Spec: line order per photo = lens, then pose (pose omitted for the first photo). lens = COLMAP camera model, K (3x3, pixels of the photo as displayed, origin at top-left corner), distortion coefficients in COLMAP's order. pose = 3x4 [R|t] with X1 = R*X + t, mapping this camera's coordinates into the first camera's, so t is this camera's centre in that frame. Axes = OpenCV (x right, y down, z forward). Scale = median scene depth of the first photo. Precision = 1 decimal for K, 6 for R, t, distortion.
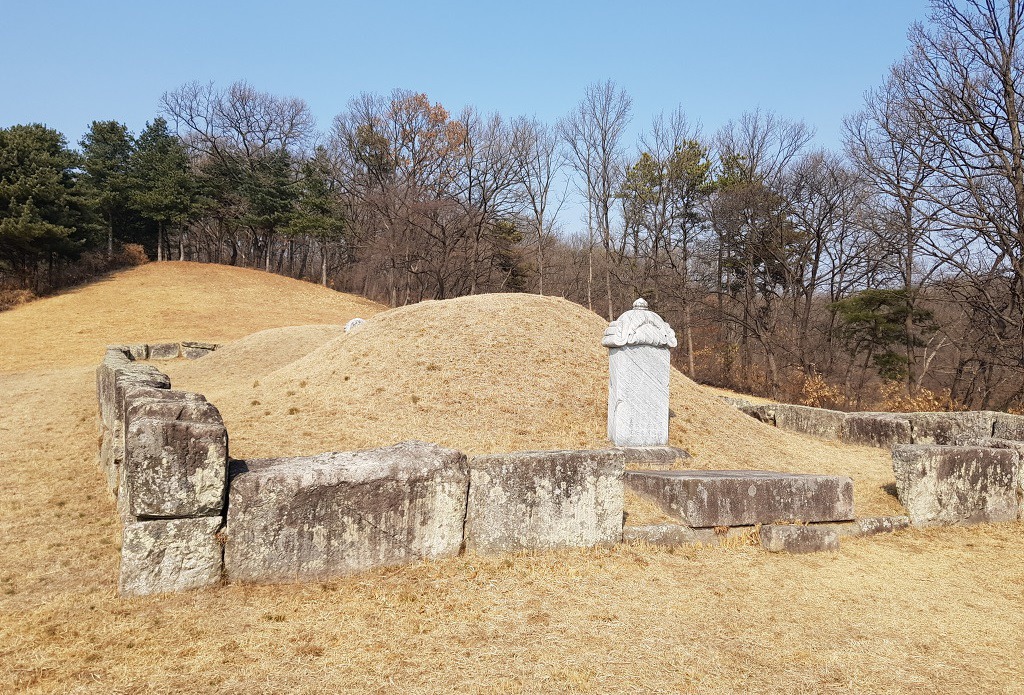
lens RADIAL K [[749.1, 0, 512.1], [0, 749.1, 339.3], [0, 0, 1]] dist [0.017785, -0.029892]
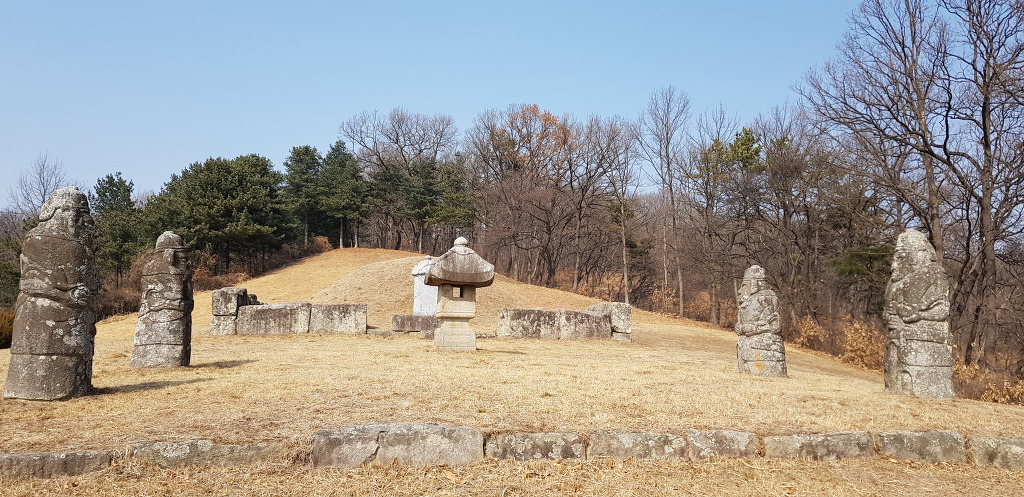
lens RADIAL K [[703.9, 0, 517.9], [0, 703.9, 257.4], [0, 0, 1]] dist [0.076012, -0.000642]
pose [[0.974050, -0.040406, -0.222698, 0.114198], [0.023543, 0.996686, -0.077863, 0.016000], [0.225106, 0.070599, 0.971773, -0.138137]]
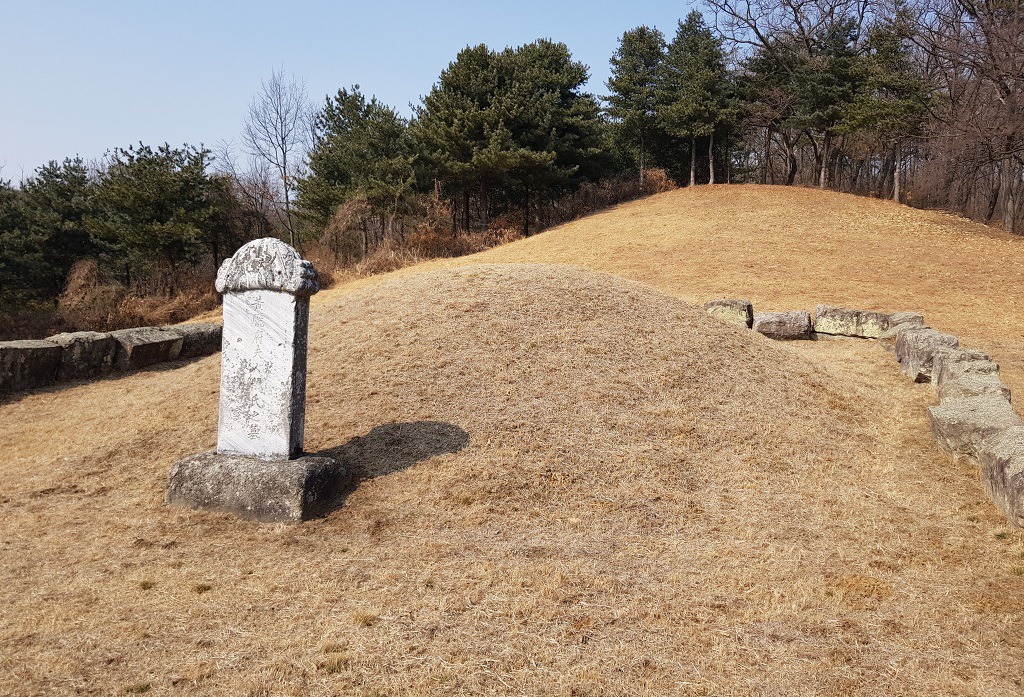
lens RADIAL K [[749.1, 0, 513.7], [0, 749.1, 346.6], [0, 0, 1]] dist [0.017785, -0.029892]
pose [[0.707416, 0.063683, -0.703923, -0.002290], [0.008226, 0.995123, 0.098295, -0.009803], [0.706750, -0.075326, 0.703442, 0.268382]]
